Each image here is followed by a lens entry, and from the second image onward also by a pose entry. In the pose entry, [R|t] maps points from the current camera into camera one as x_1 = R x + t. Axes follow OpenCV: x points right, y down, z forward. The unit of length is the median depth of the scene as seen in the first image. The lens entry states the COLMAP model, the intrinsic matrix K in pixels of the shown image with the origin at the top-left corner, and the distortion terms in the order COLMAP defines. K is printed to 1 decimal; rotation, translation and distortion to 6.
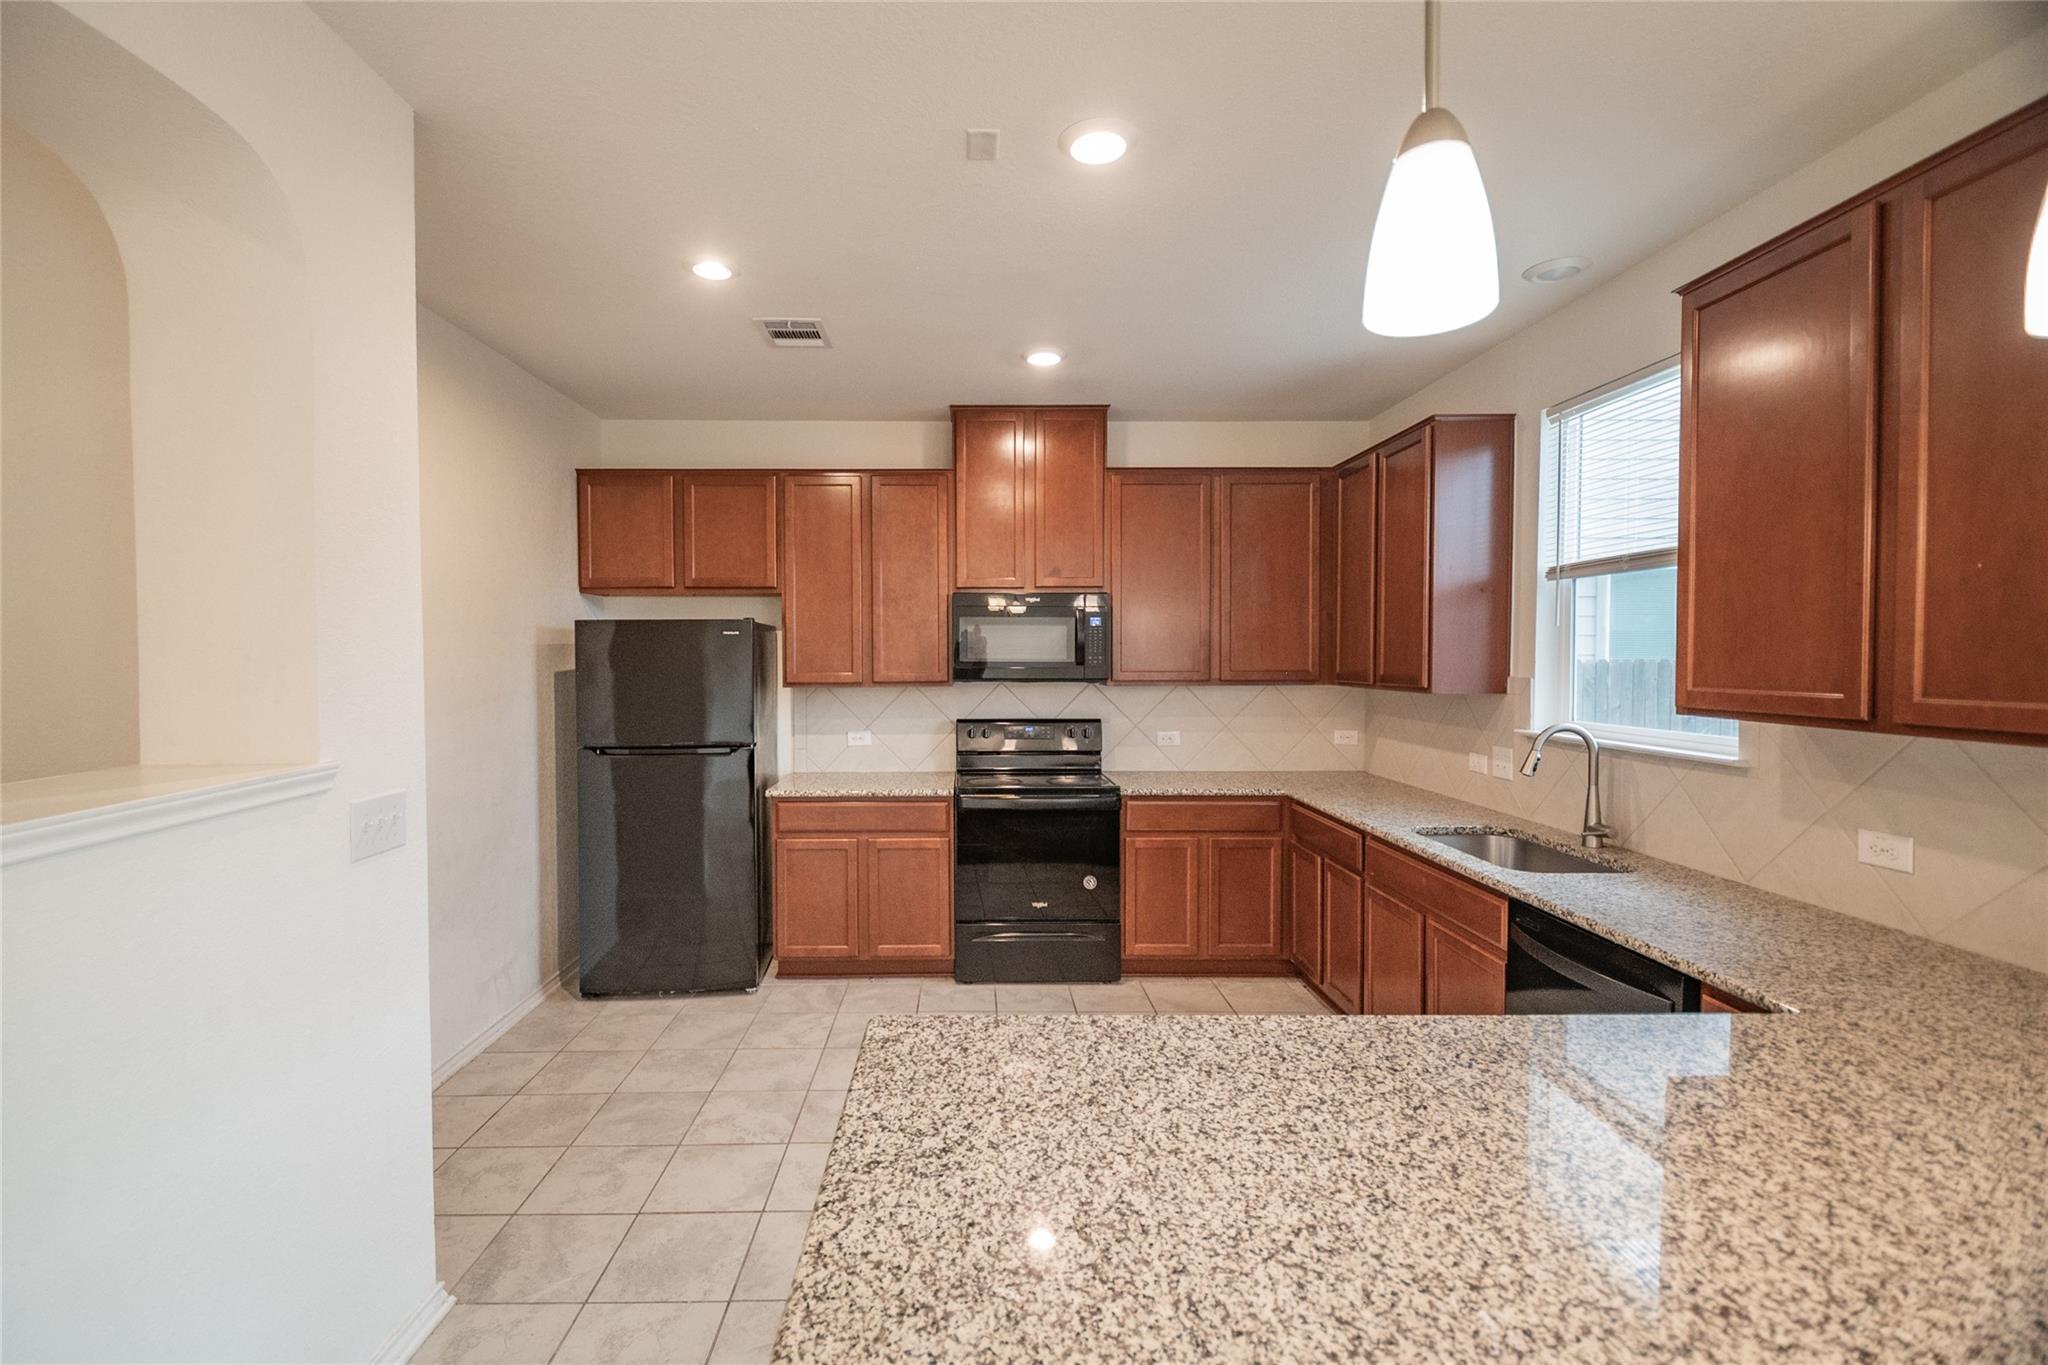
lens RADIAL K [[899.9, 0, 998.2], [0, 899.9, 679.9], [0, 0, 1]] dist [0.009734, -0.006650]
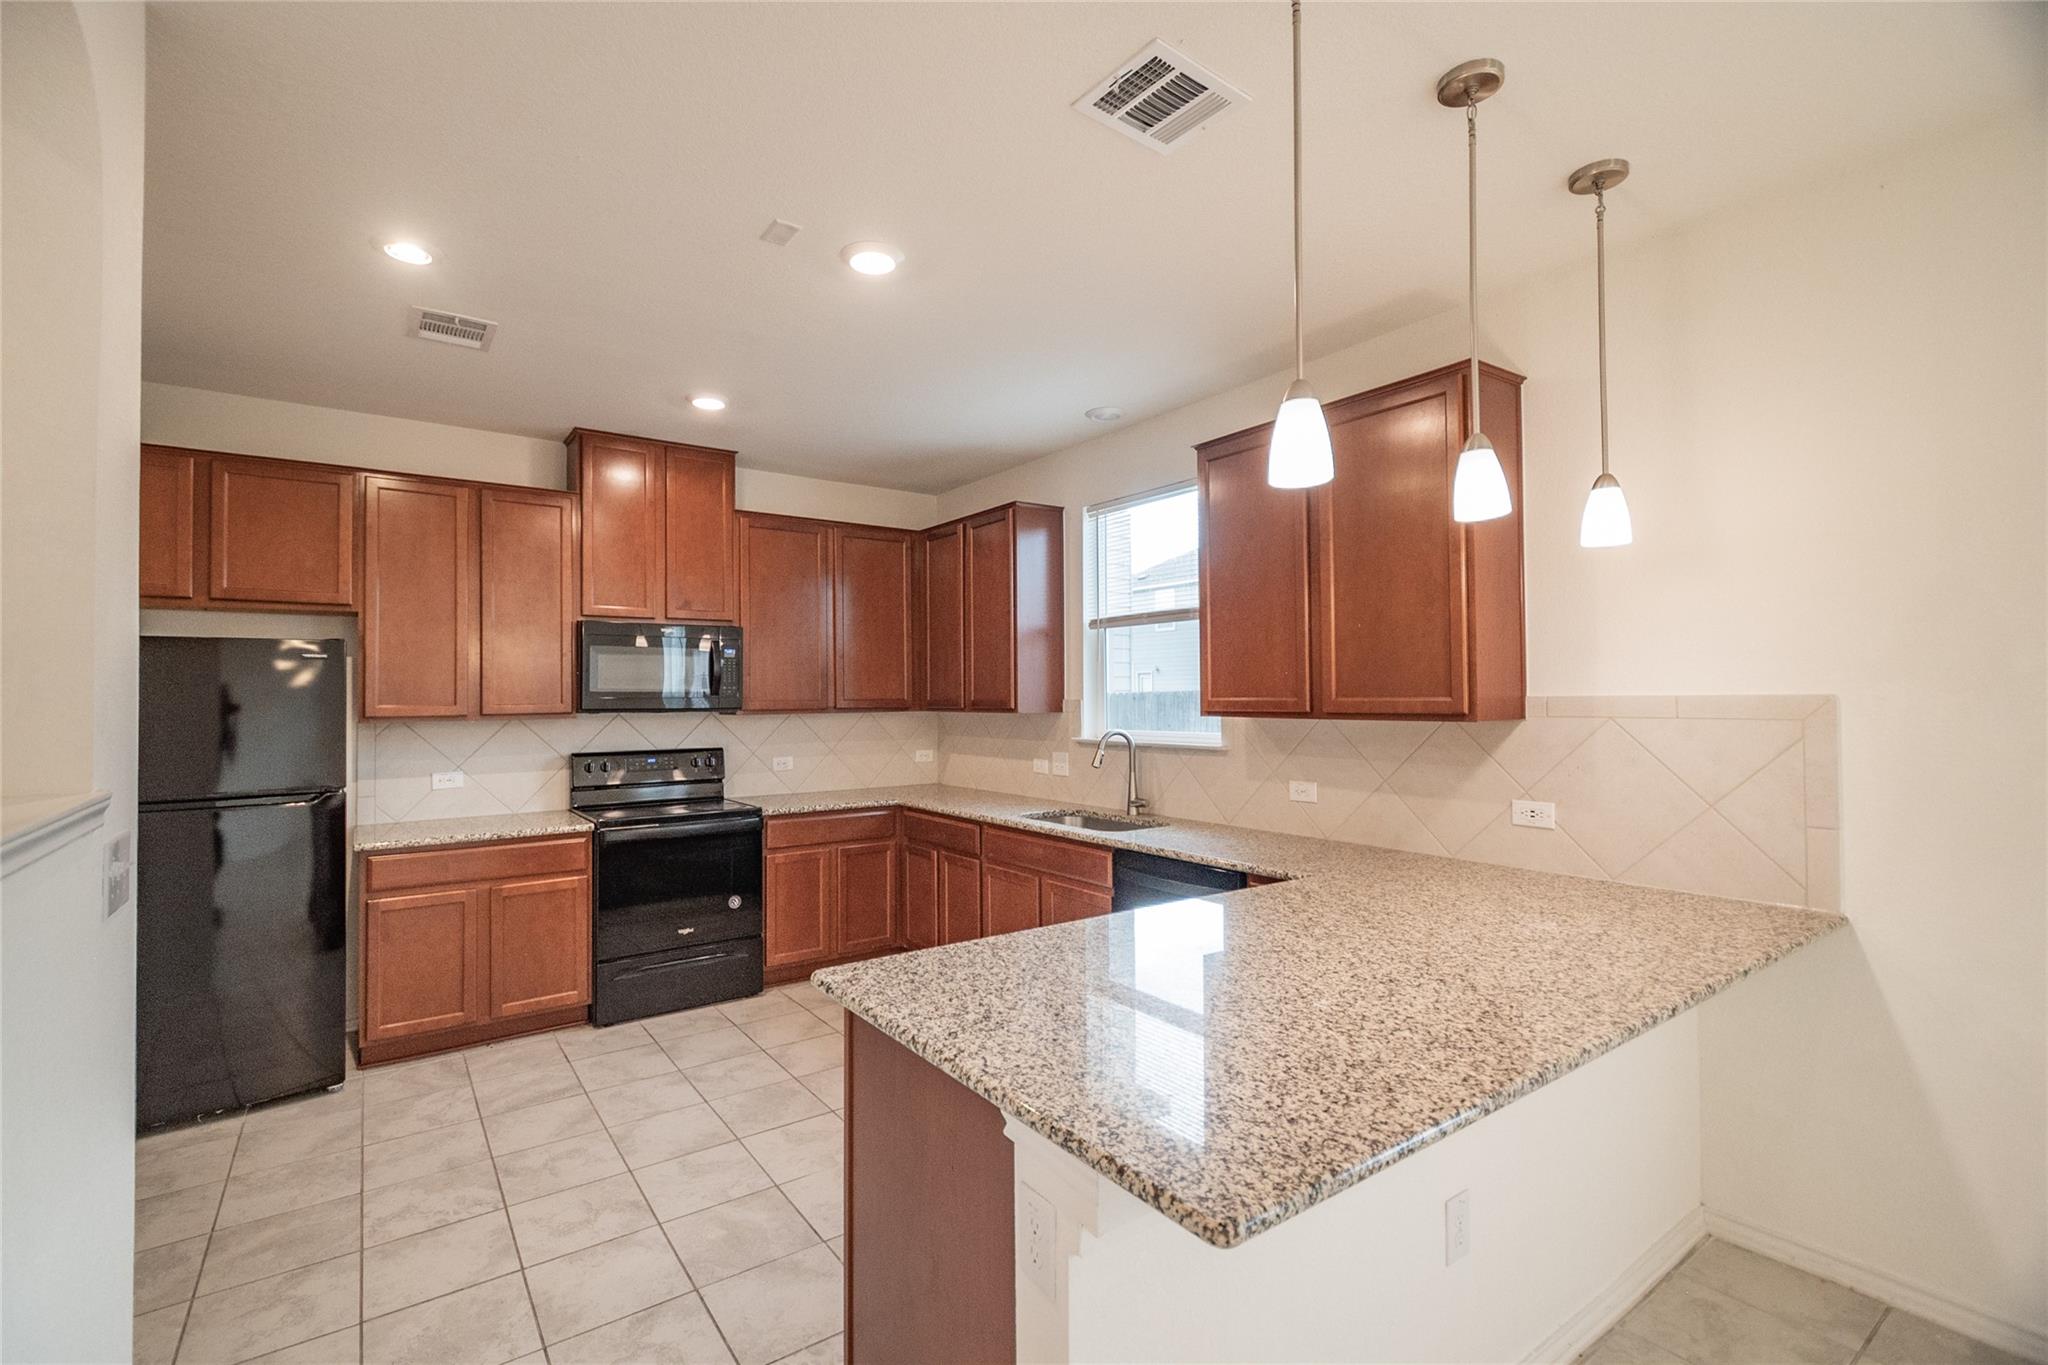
lens RADIAL K [[899.9, 0, 997.4], [0, 899.9, 679.6], [0, 0, 1]] dist [0.009734, -0.006650]
pose [[0.824669, 0.006244, 0.565581, -0.252339], [0.023329, 0.998713, -0.045042, 0.022657], [-0.565134, 0.050339, 0.823462, -0.048197]]
